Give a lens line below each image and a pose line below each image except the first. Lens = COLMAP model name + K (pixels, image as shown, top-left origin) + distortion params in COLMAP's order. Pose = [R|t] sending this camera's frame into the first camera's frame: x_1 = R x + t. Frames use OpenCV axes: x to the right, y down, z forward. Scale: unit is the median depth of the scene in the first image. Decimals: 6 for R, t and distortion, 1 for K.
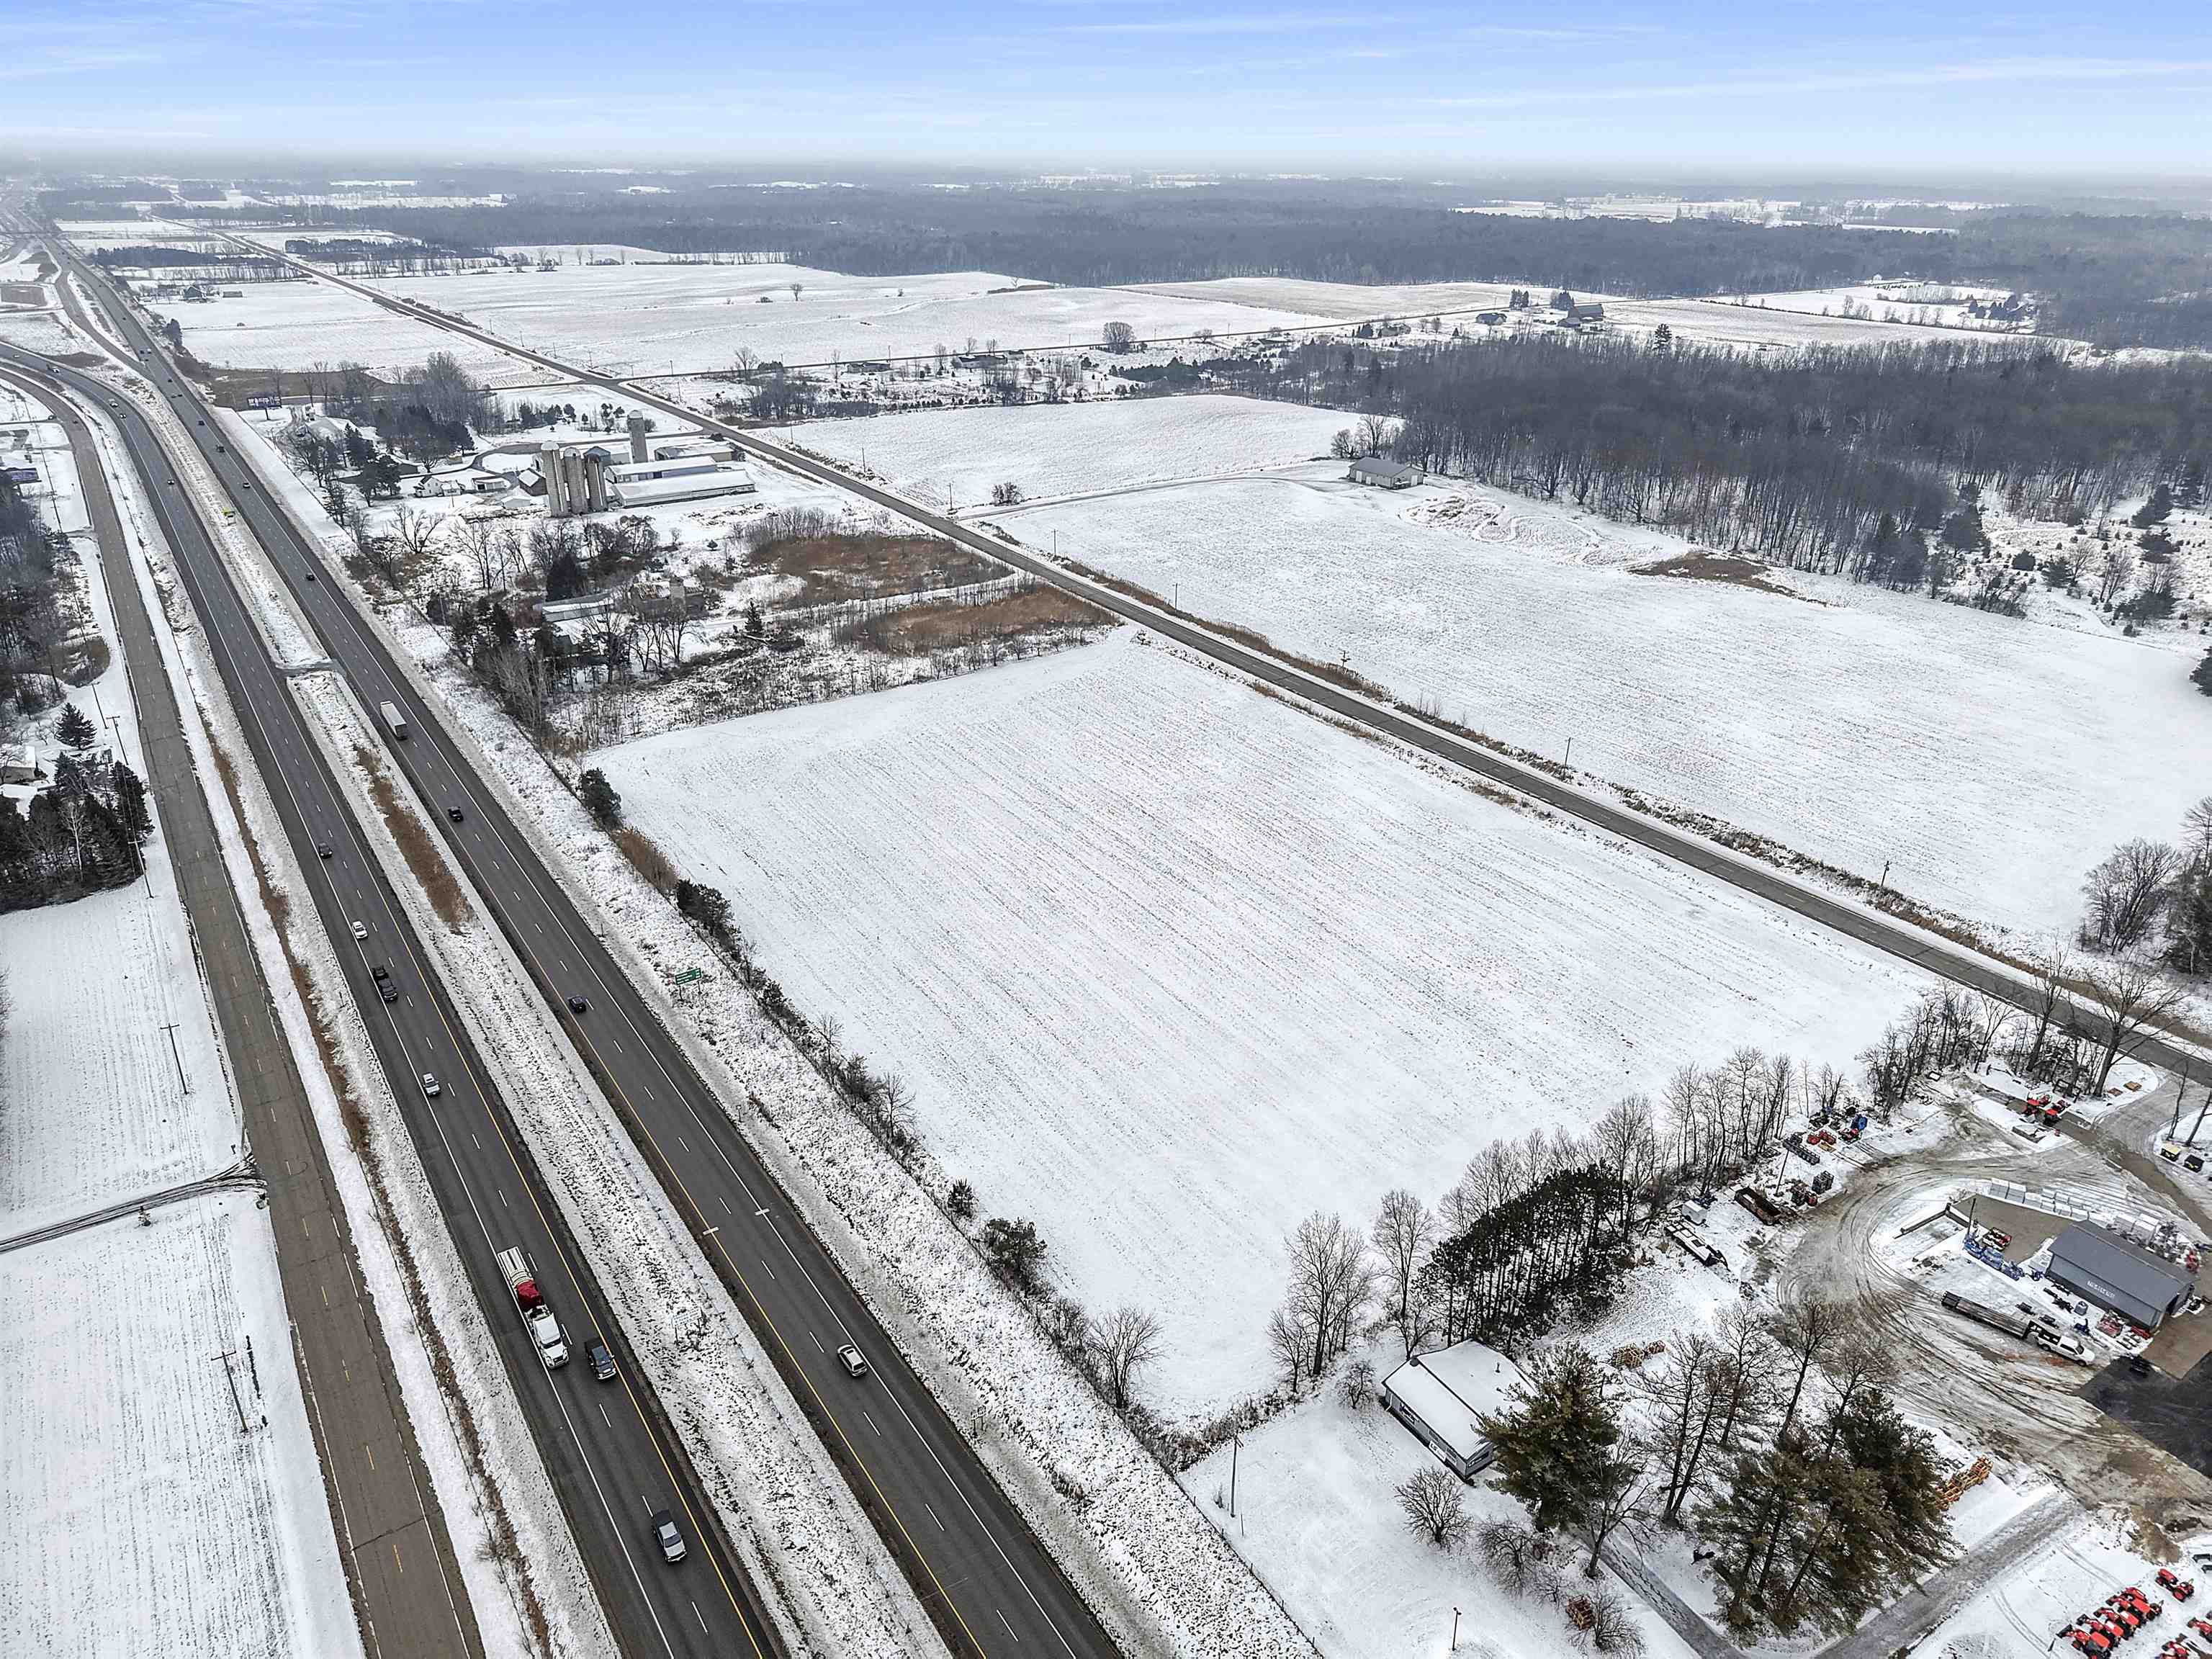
lens RADIAL K [[1482.2, 0, 1105.0], [0, 1482.2, 829.3], [0, 0, 1]] dist [0.011085, -0.015099]
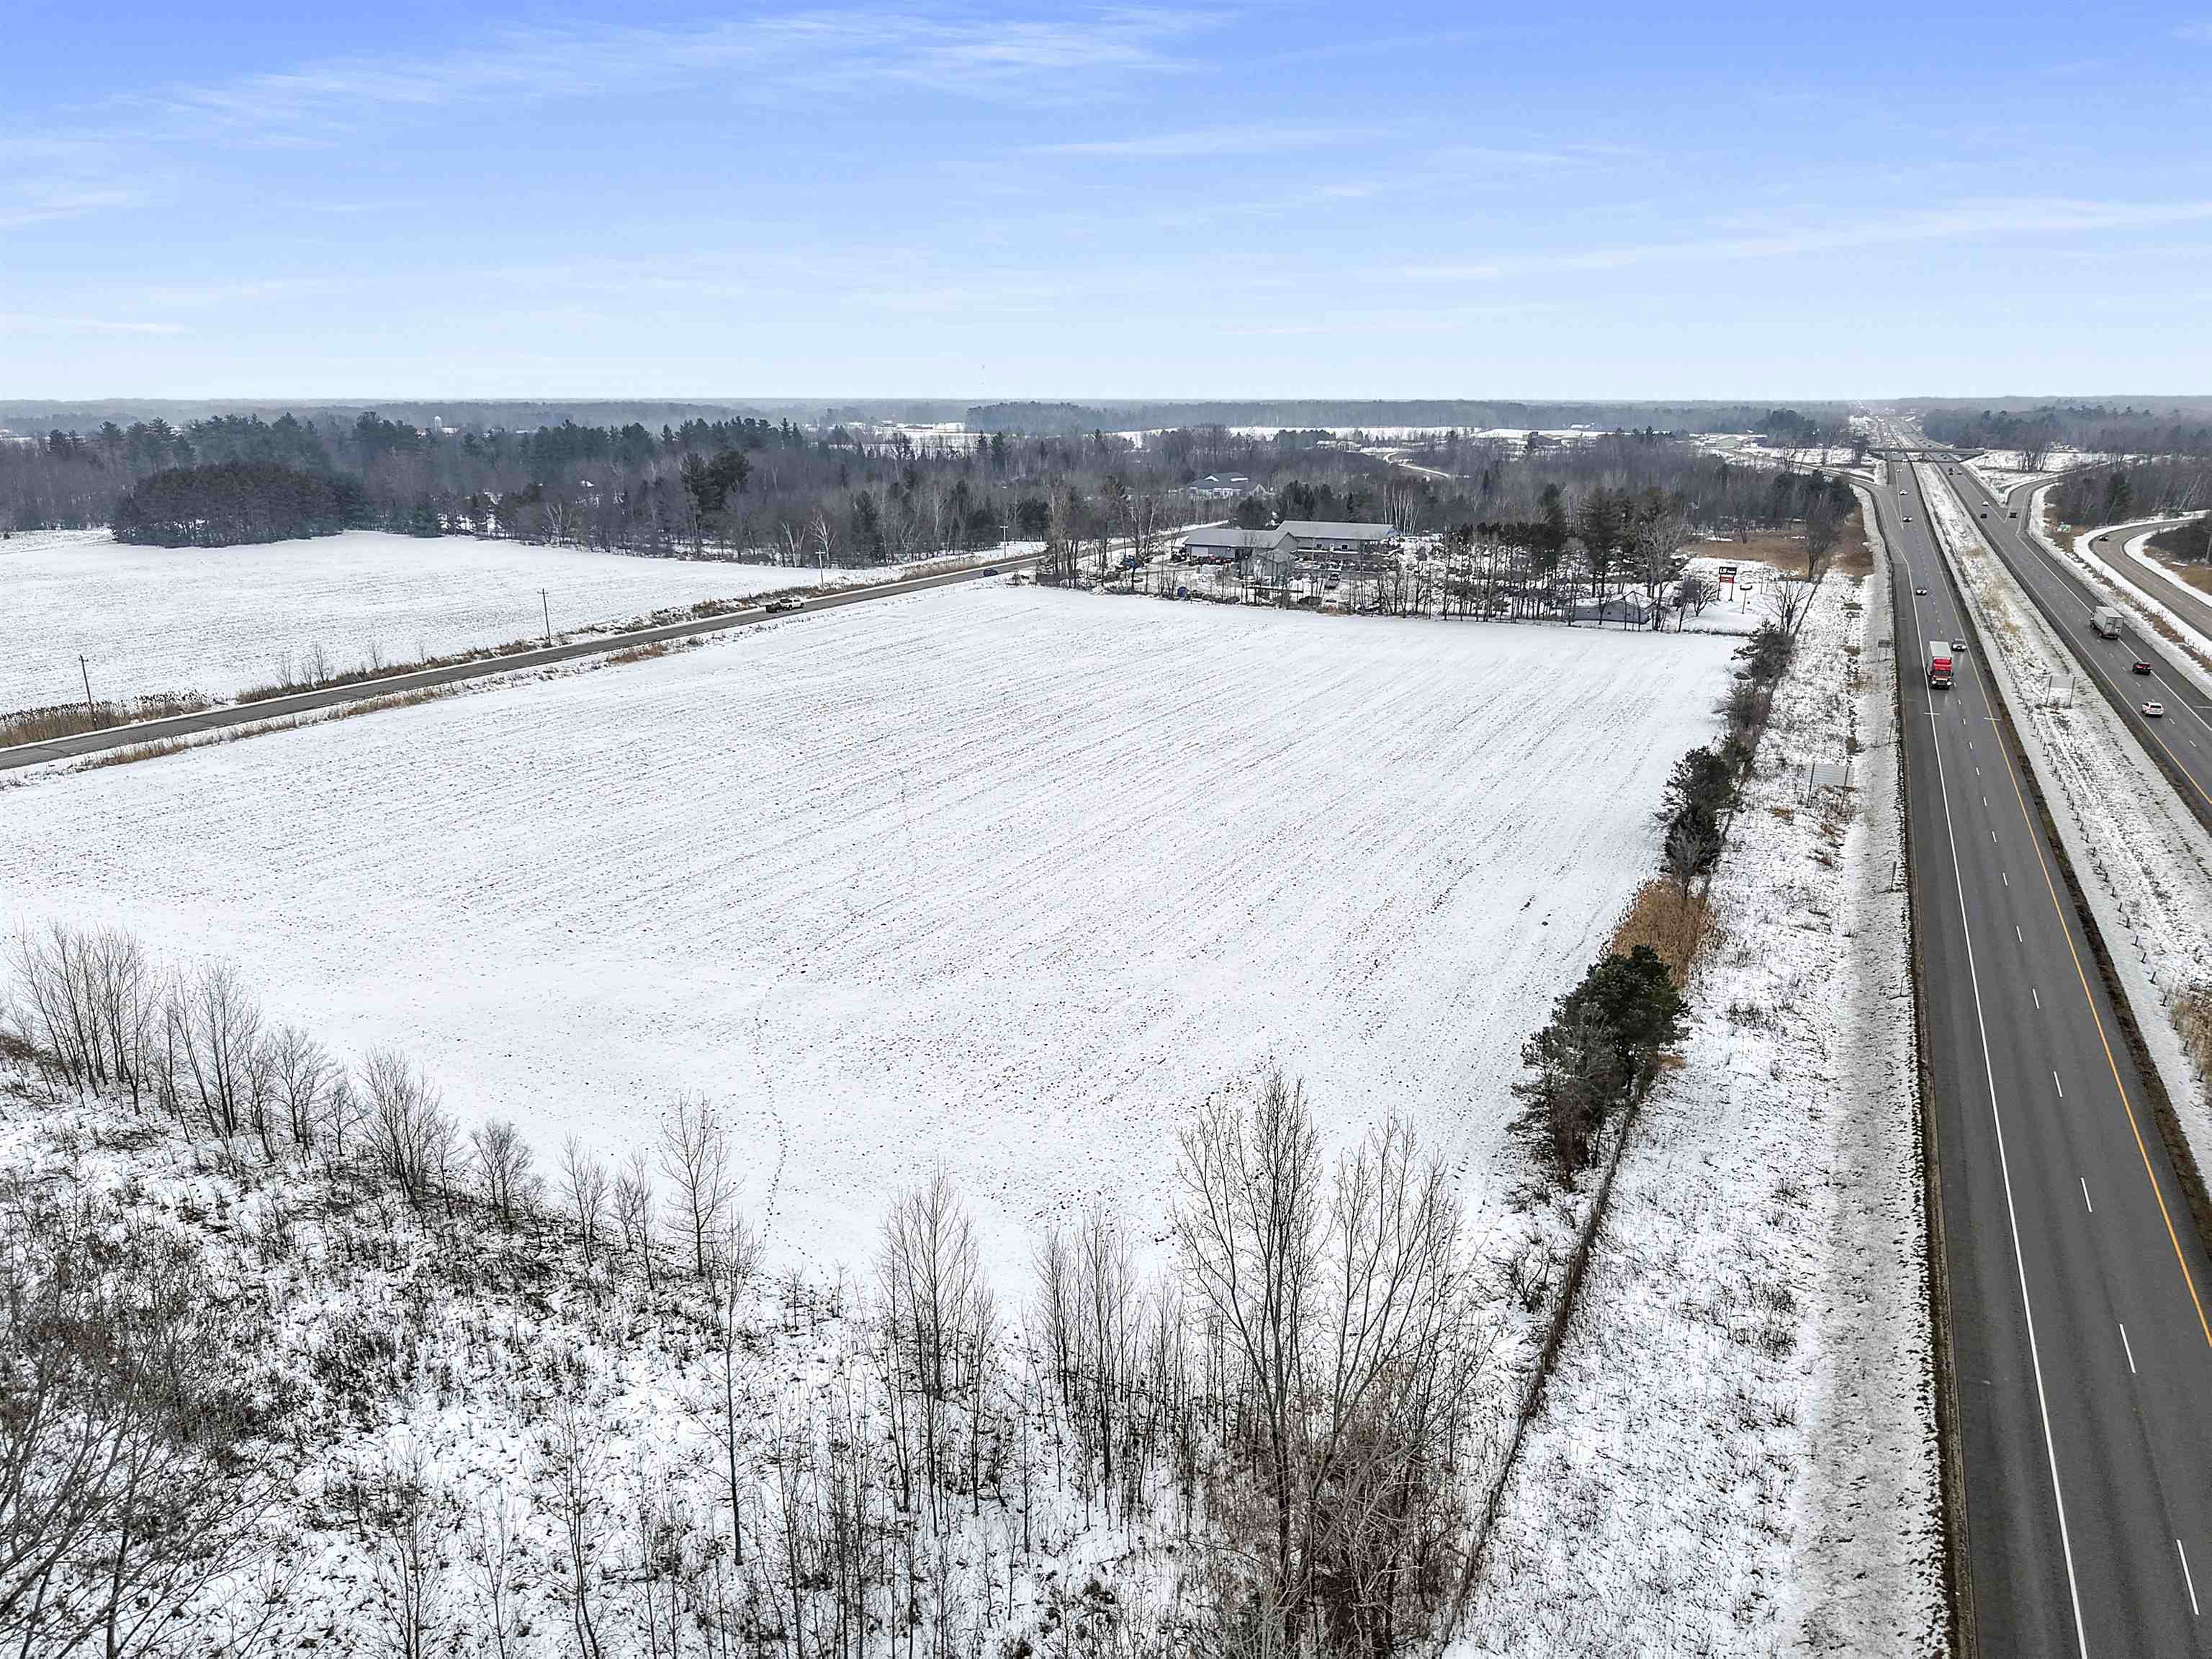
lens RADIAL K [[1482.2, 0, 1113.8], [0, 1482.2, 822.7], [0, 0, 1]] dist [0.011085, -0.015099]
pose [[-0.493819, -0.249311, 0.833059, -0.450989], [0.361434, 0.812493, 0.457407, -0.191128], [-0.790891, 0.526972, -0.311115, 0.989146]]
